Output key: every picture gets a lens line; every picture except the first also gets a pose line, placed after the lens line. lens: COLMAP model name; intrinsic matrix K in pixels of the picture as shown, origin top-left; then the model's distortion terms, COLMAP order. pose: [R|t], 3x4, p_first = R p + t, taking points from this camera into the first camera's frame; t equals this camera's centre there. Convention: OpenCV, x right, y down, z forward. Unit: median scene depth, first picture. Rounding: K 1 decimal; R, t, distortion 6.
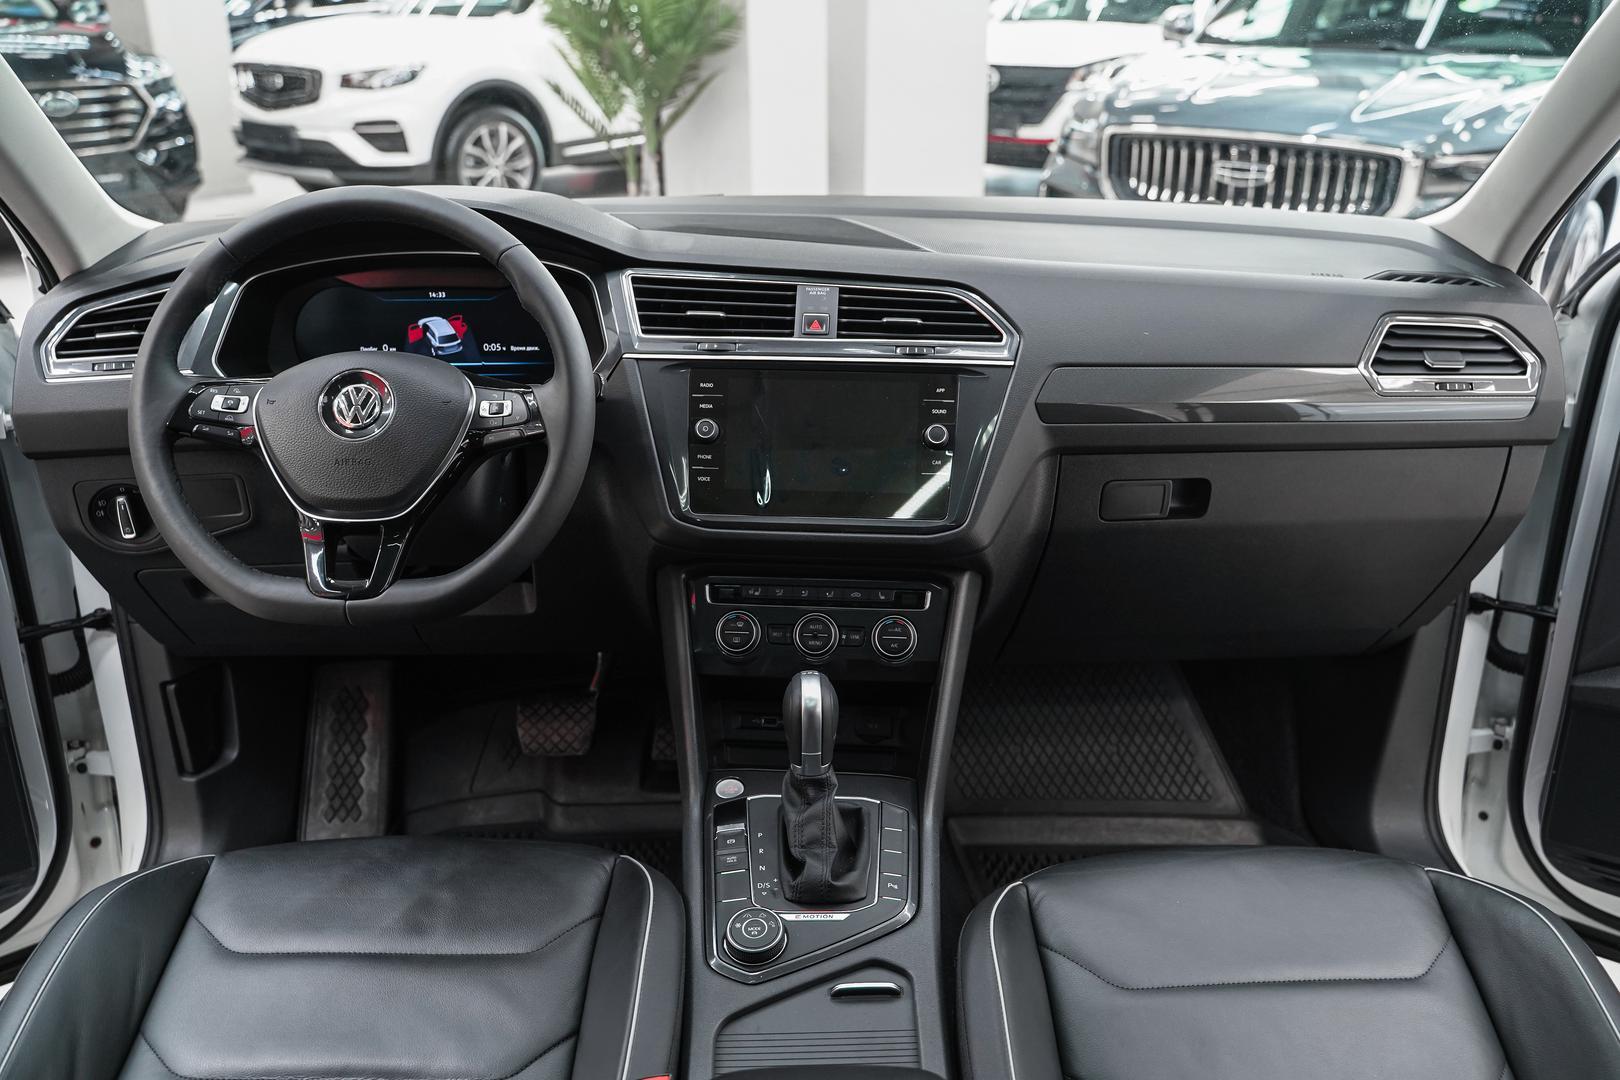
lens RADIAL K [[1314.0, 0, 825.0], [0, 1314.0, 536.7], [0, 0, 1]] dist [-0.006703, 0.003607]
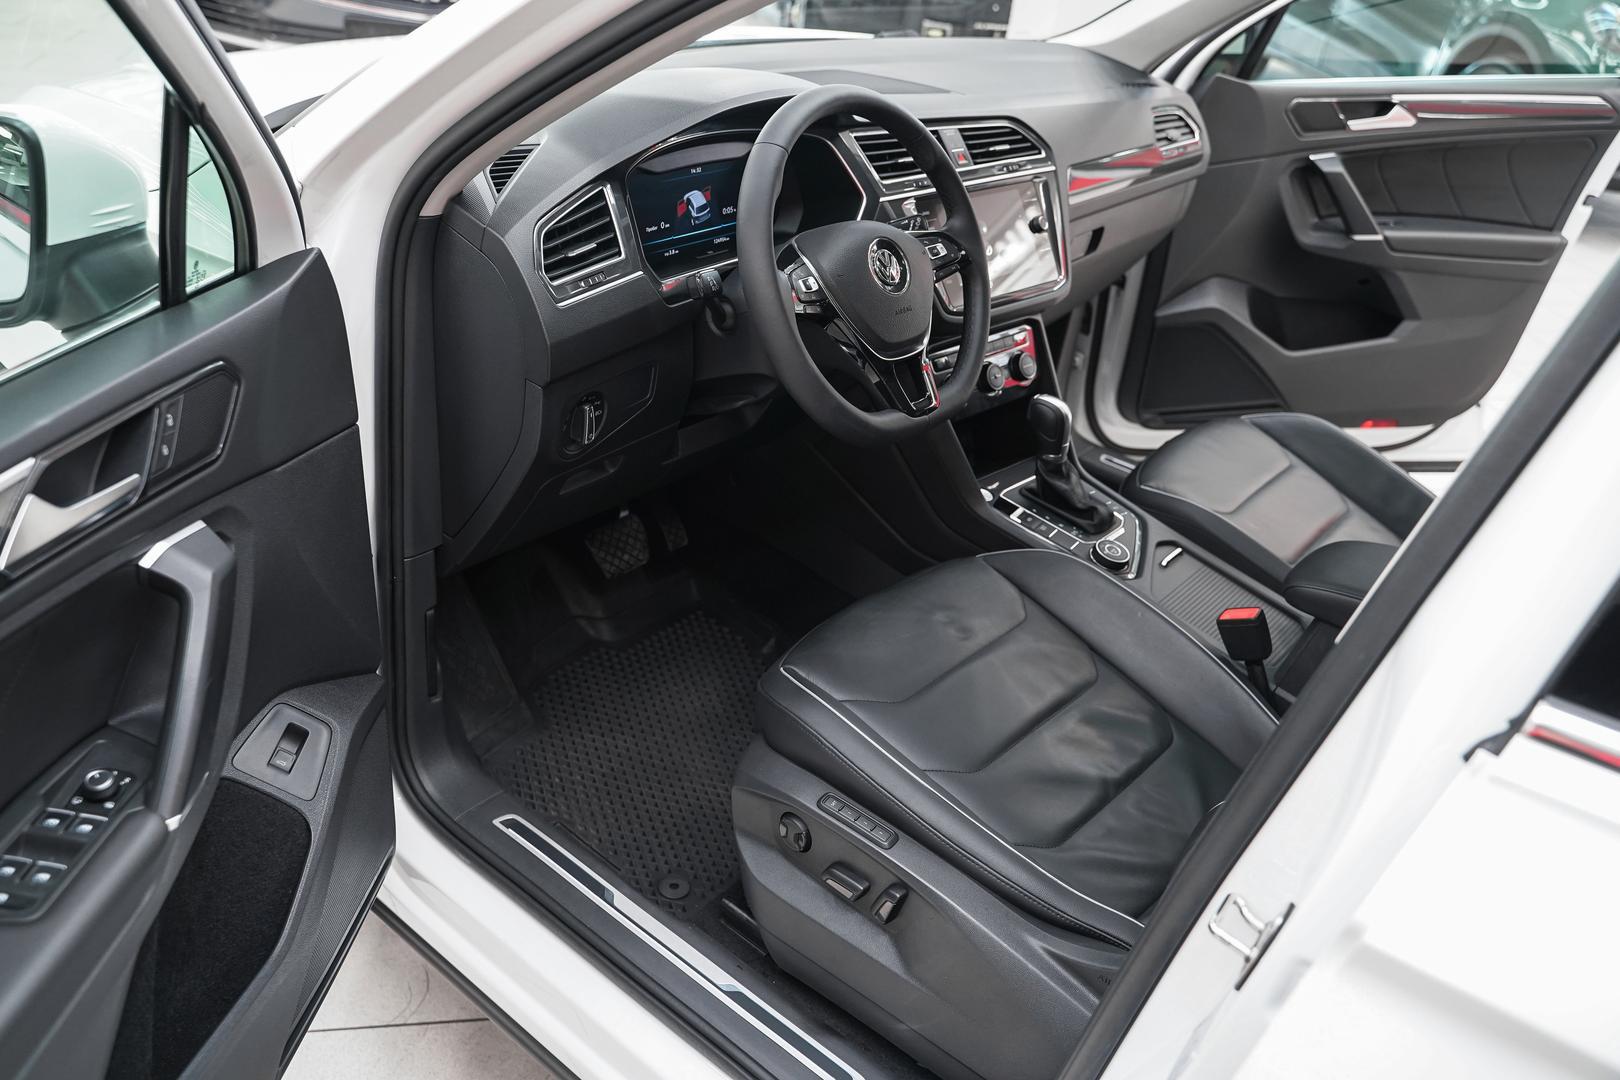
lens RADIAL K [[1289.4, 0, 806.9], [0, 1289.4, 541.9], [0, 0, 1]] dist [-0.008153, 0.004077]
pose [[0.664532, -0.320960, 0.674820, -1.150981], [0.192266, 0.946095, 0.260650, -0.161814], [-0.722102, -0.043465, 0.690420, 0.160081]]
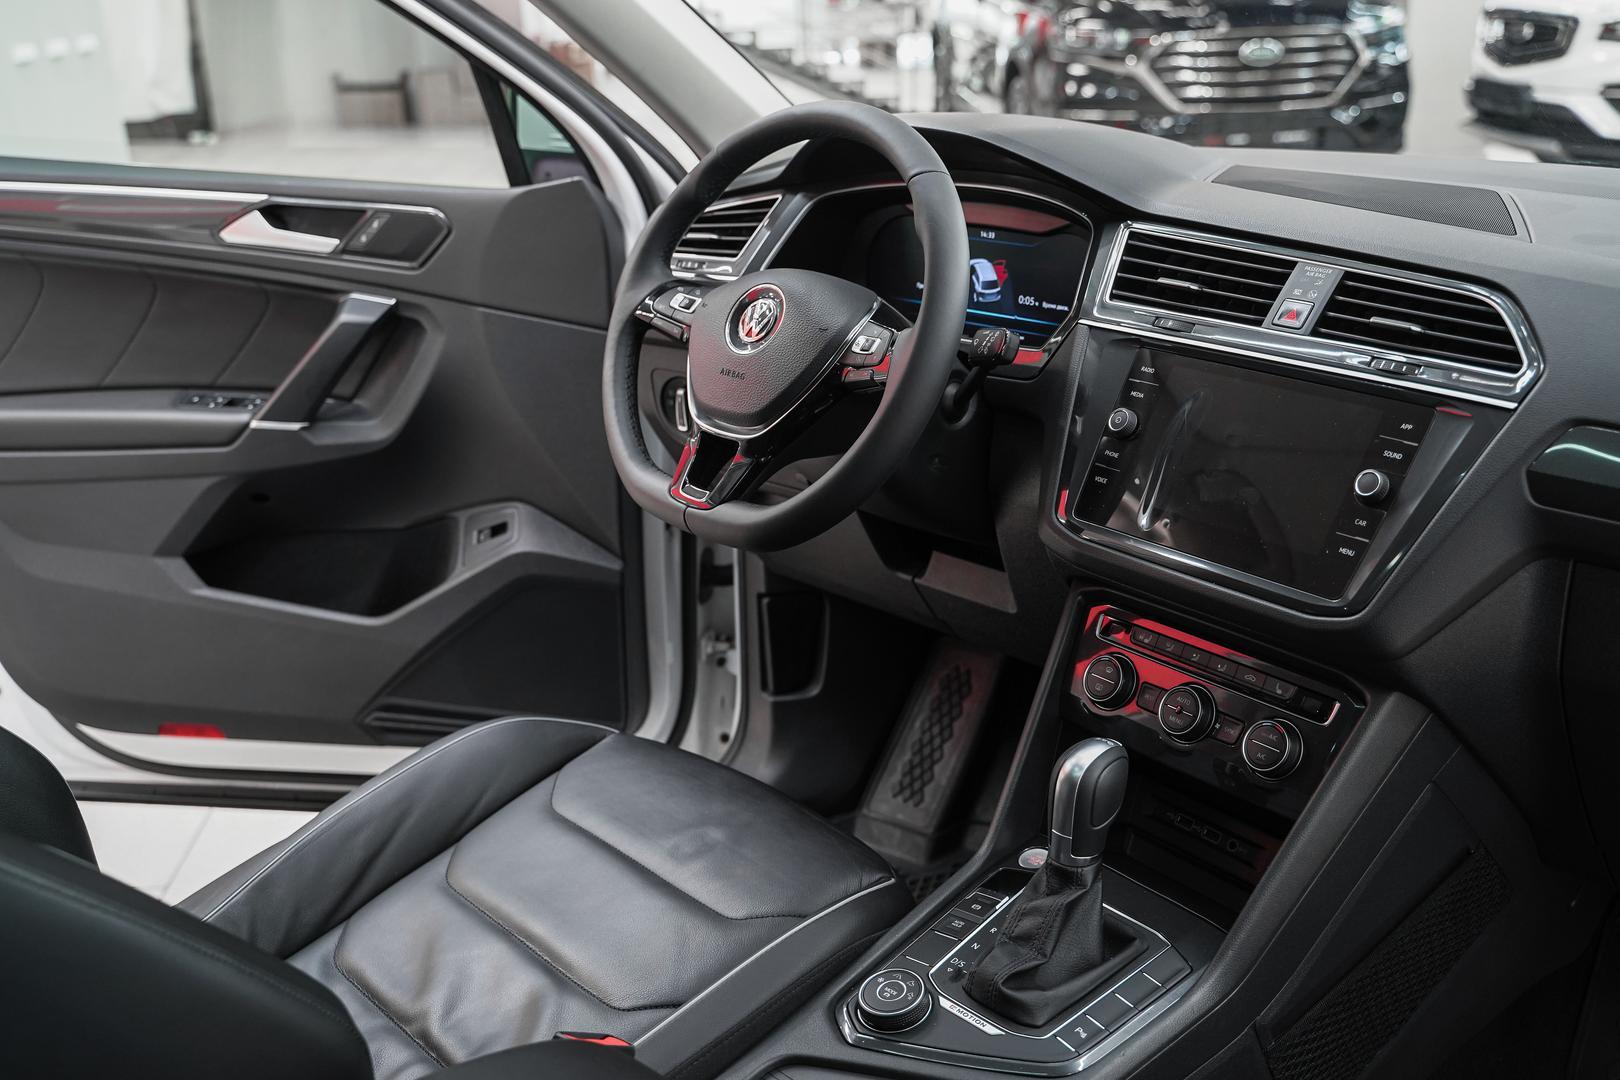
lens RADIAL K [[1653.3, 0, 810.0], [0, 1653.3, 540.0], [0, 0, 1]] dist [0.000958, 0.008713]
pose [[0.663487, 0.226881, -0.712959, 0.507822], [-0.254907, 0.964451, 0.069693, -0.032593], [0.703425, 0.135498, 0.697734, 0.162792]]
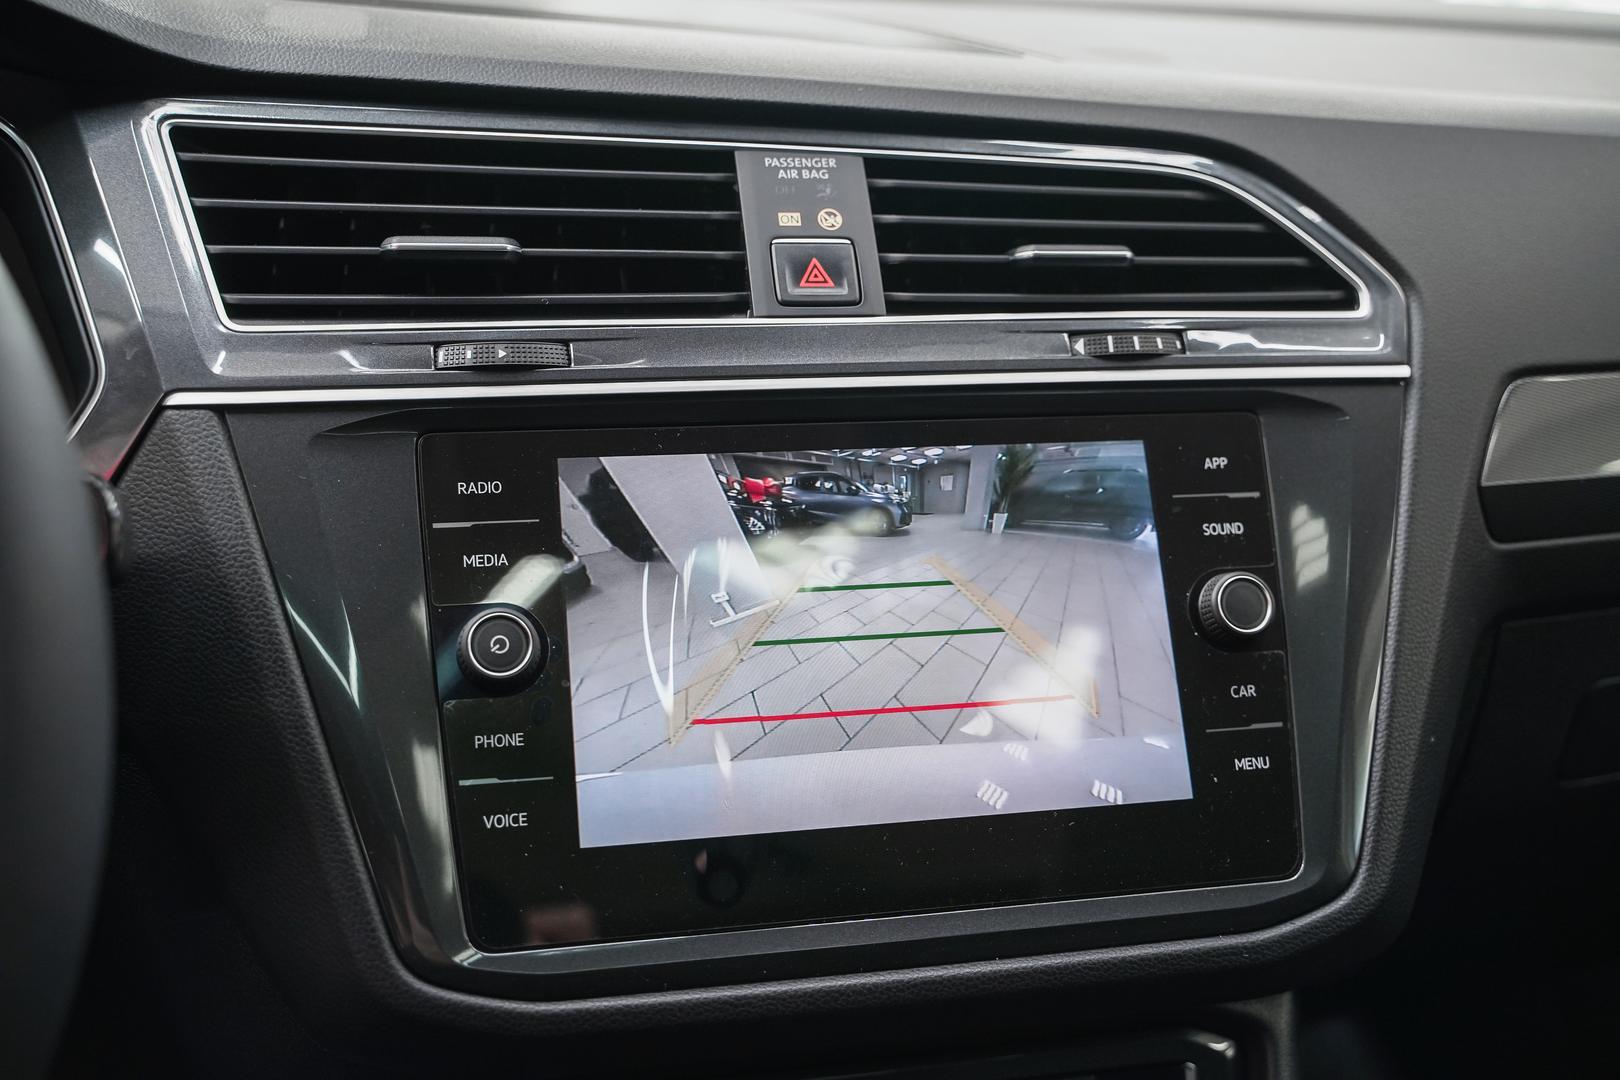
lens RADIAL K [[1688.0, 0, 810.0], [0, 1688.0, 540.0], [0, 0, 1]] dist [-0.002508, -0.004855]
pose [[0.959736, -0.067016, 0.272791, -0.120580], [0.074038, 0.997135, -0.015517, -0.091116], [-0.270970, 0.035089, 0.961948, 0.610860]]
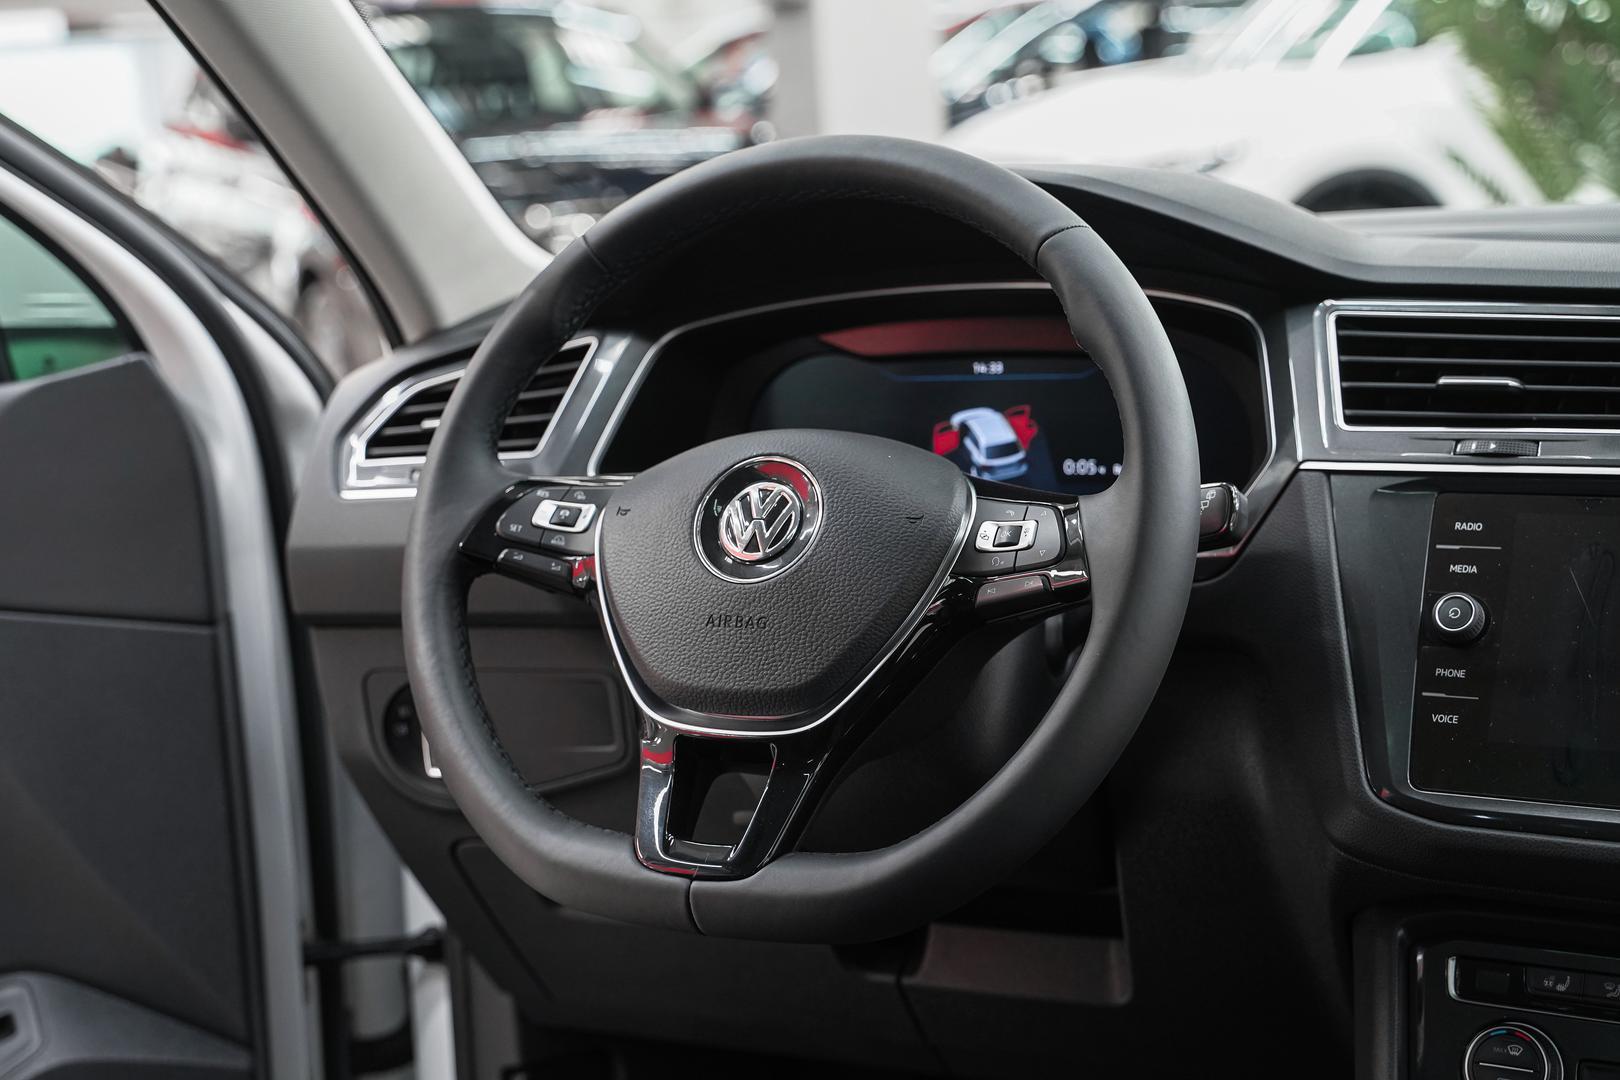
lens RADIAL K [[2440.4, 0, 788.5], [0, 2440.4, 540.0], [0, 0, 1]] dist [0.009901, 0.089462]
pose [[0.886117, 0.020574, -0.463004, 0.098951], [-0.111114, 0.979309, -0.169138, 0.064553], [0.449944, 0.201323, 0.870069, 0.122188]]
